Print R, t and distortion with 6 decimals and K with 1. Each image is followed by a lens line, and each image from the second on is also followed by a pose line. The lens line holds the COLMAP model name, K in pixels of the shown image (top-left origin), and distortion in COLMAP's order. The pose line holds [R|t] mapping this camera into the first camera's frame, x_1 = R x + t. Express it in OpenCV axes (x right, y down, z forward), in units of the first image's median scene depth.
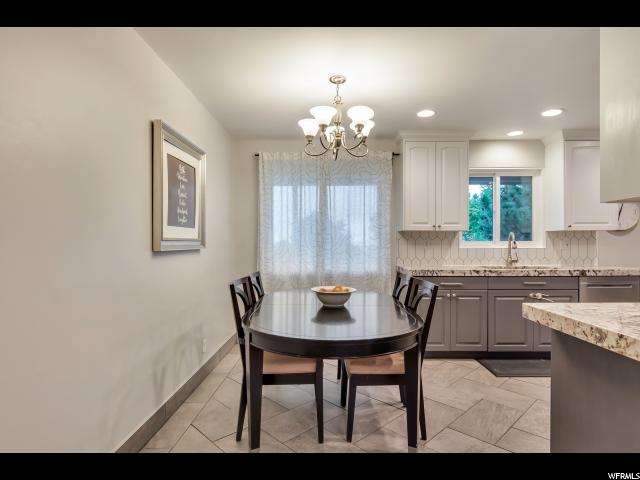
lens RADIAL K [[353.1, 0, 323.5], [0, 353.1, 242.6], [0, 0, 1]] dist [0.000537, -0.000333]
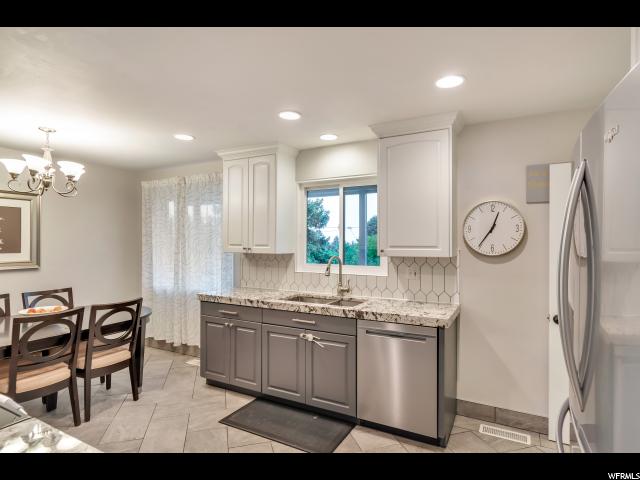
lens RADIAL K [[353.1, 0, 323.5], [0, 353.1, 242.6], [0, 0, 1]] dist [0.000537, -0.000333]
pose [[0.885636, 0.004628, -0.464358, 0.880352], [-0.004999, 0.999987, 0.000433, -0.059914], [0.464354, 0.001938, 0.885648, 0.250840]]
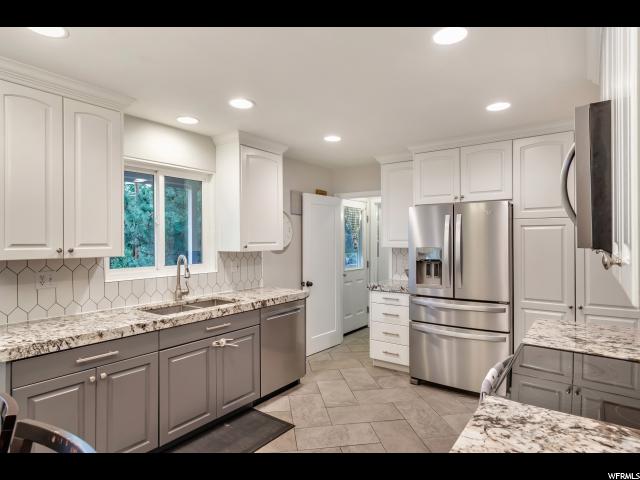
lens RADIAL K [[365.8, 0, 320.0], [0, 365.8, 240.0], [0, 0, 1]] dist [0.000125, -0.000786]
pose [[0.578410, -0.001616, 0.815745, 0.080649], [0.004269, 0.999990, -0.001046, -0.057279], [-0.815735, 0.004088, 0.578411, 0.326808]]
